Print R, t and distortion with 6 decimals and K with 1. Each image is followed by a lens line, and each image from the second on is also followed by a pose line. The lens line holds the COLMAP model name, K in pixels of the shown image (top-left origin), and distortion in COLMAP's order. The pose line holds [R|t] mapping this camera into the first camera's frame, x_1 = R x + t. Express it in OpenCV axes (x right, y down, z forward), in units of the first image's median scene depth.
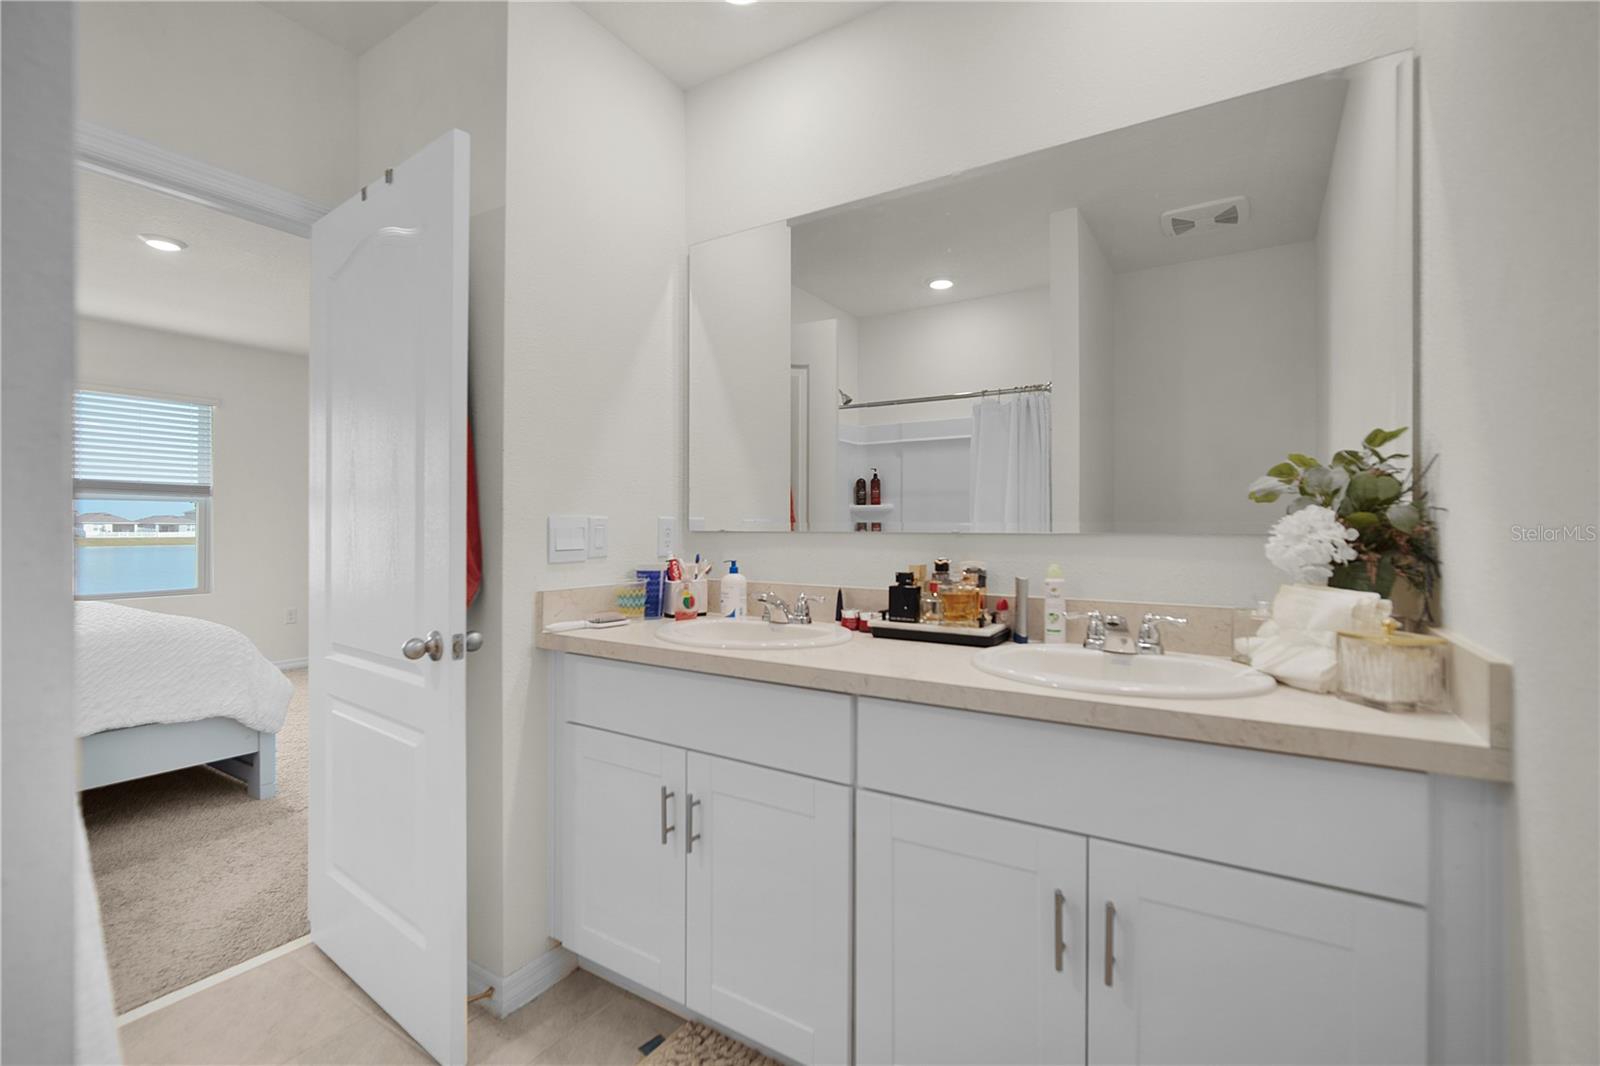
lens RADIAL K [[711.9, 0, 790.7], [0, 711.9, 532.9], [0, 0, 1]] dist [-0.010212, 0.000715]
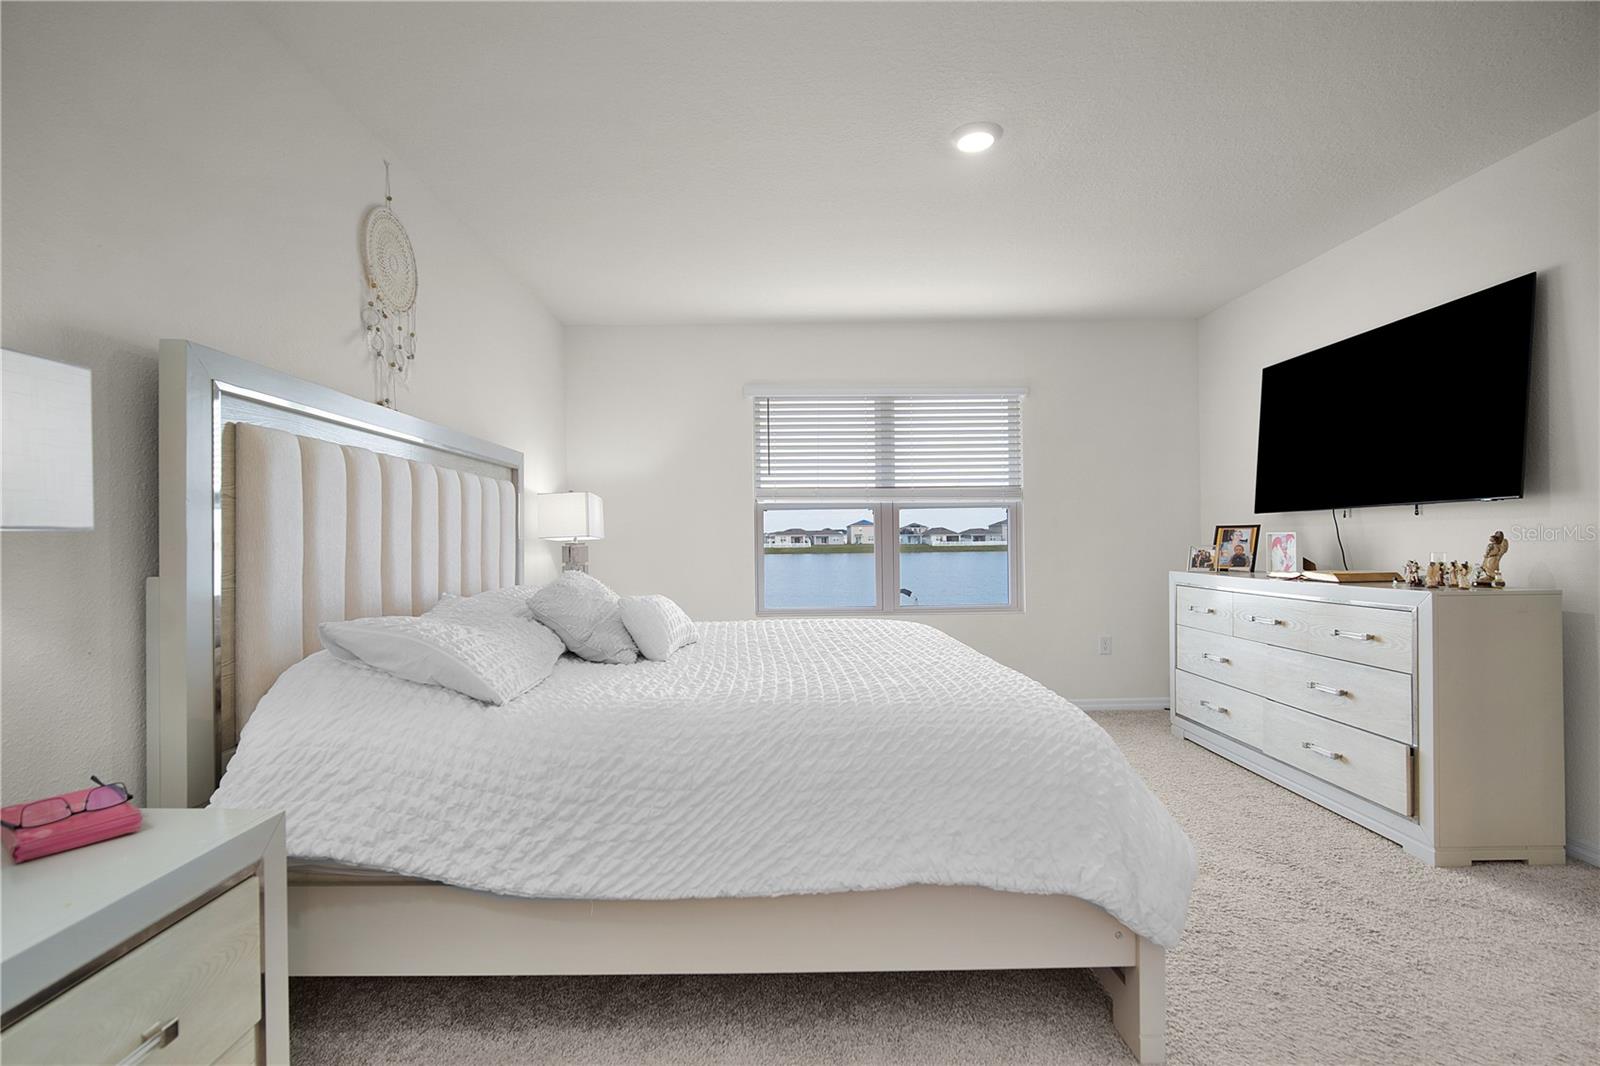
lens RADIAL K [[711.9, 0, 790.7], [0, 711.9, 532.9], [0, 0, 1]] dist [-0.010212, 0.000715]
pose [[0.556562, -0.018087, -0.830609, -0.280511], [0.009575, 0.999836, -0.015356, -0.001056], [0.830751, 0.000593, 0.556644, 0.307987]]
